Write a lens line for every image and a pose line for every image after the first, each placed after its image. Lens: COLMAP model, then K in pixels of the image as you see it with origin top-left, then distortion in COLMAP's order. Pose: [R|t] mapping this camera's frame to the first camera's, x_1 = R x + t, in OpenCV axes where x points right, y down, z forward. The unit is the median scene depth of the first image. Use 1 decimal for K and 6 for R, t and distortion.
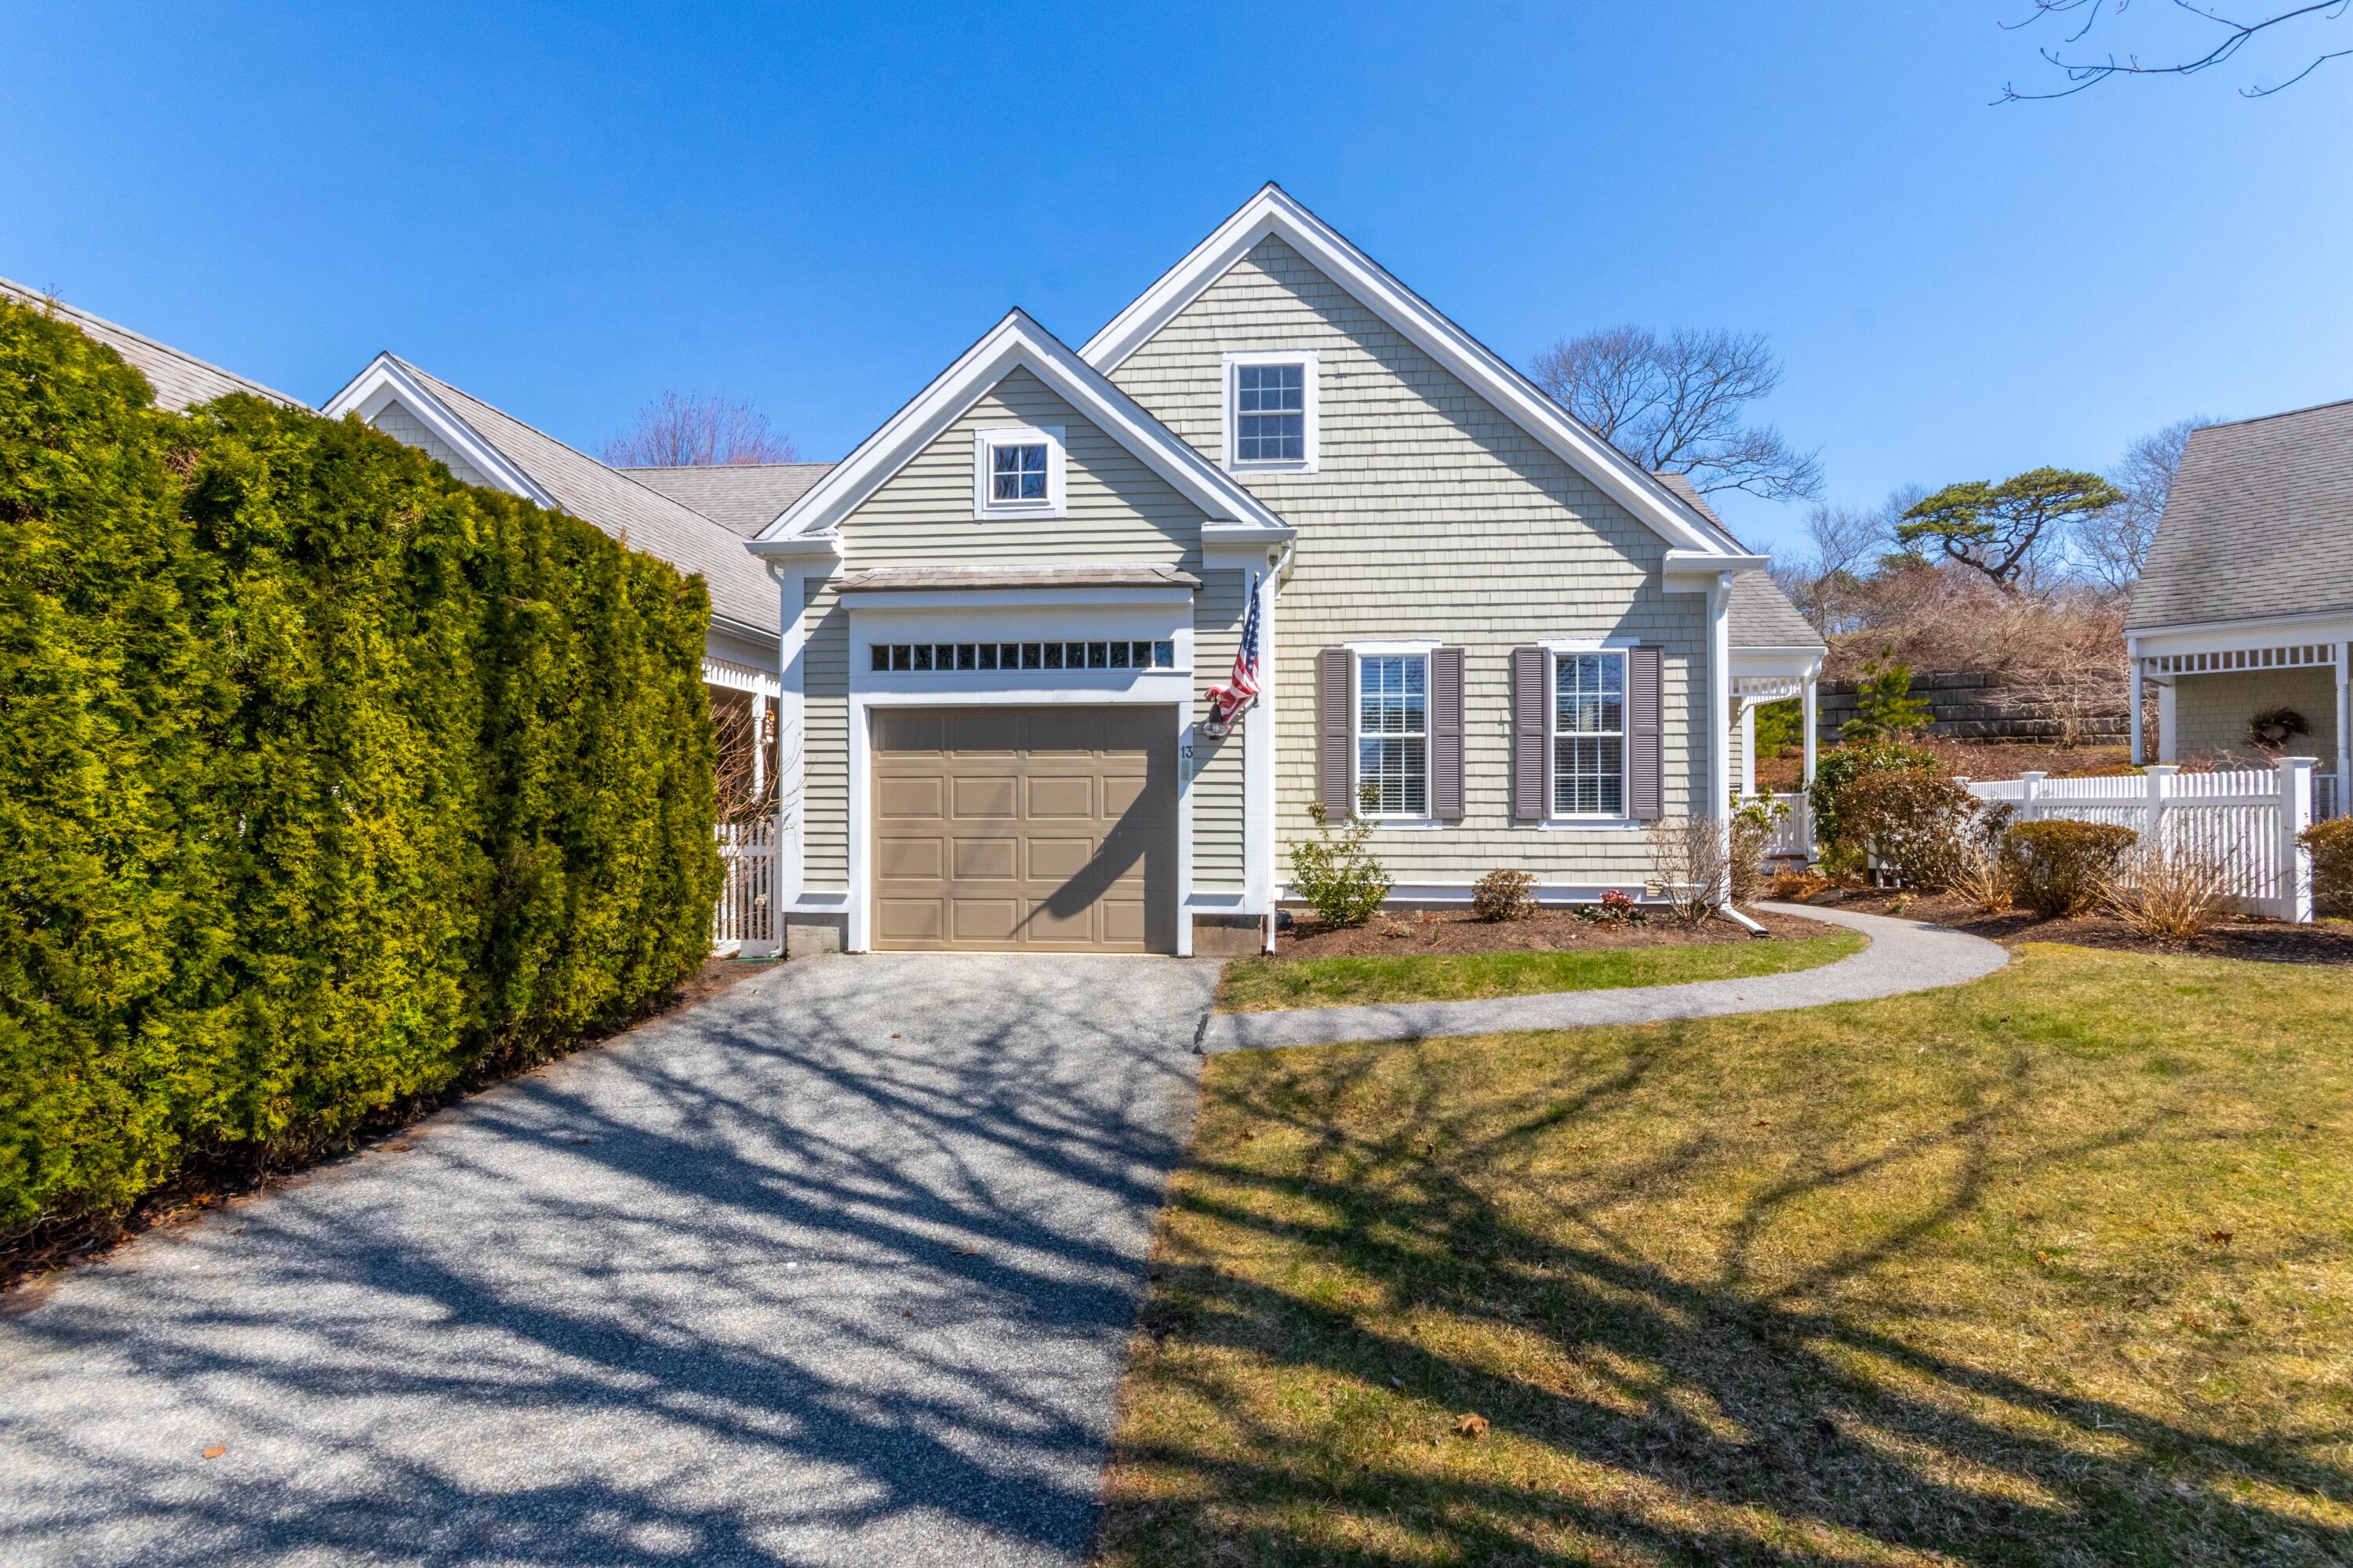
lens RADIAL K [[1075.9, 0, 1178.2], [0, 1075.9, 790.8], [0, 0, 1]] dist [0.001568, 0.001147]
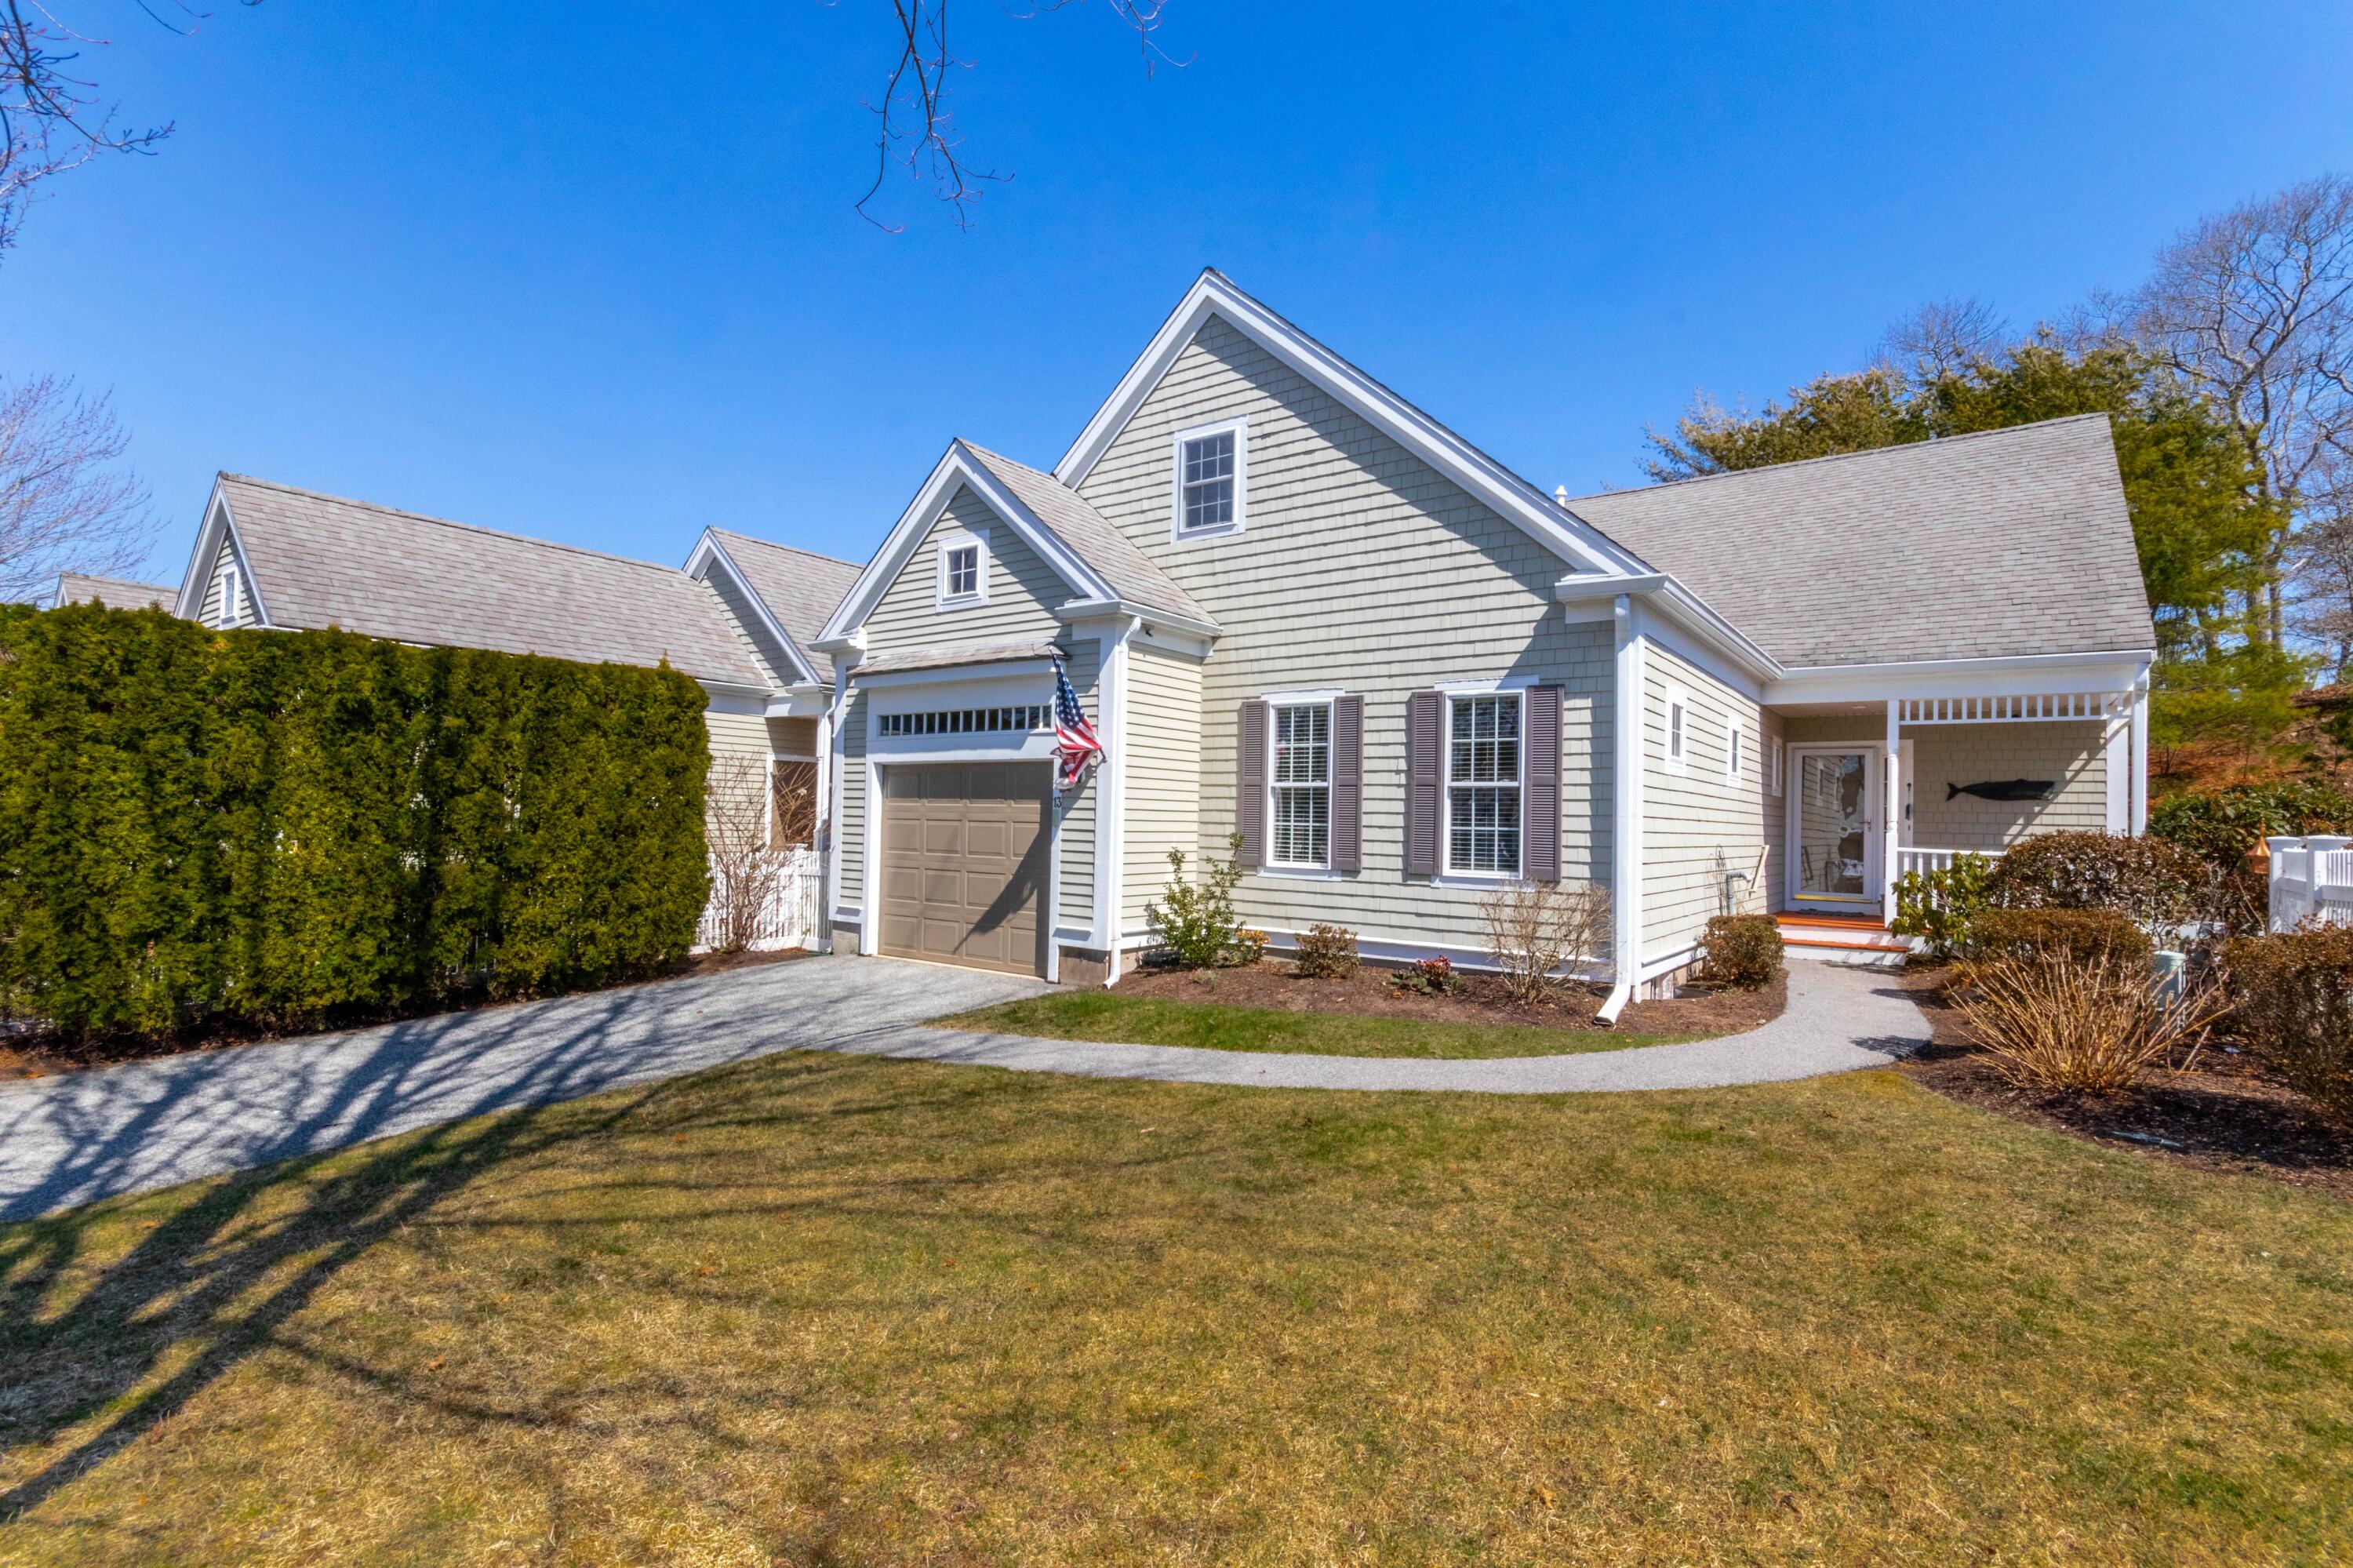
lens RADIAL K [[1075.9, 0, 1184.6], [0, 1075.9, 790.4], [0, 0, 1]] dist [0.001568, 0.001147]
pose [[0.852812, 0.003987, -0.522204, 0.676228], [-0.014841, 0.999752, -0.016604, -0.029796], [0.522008, 0.021910, 0.852659, 0.093768]]
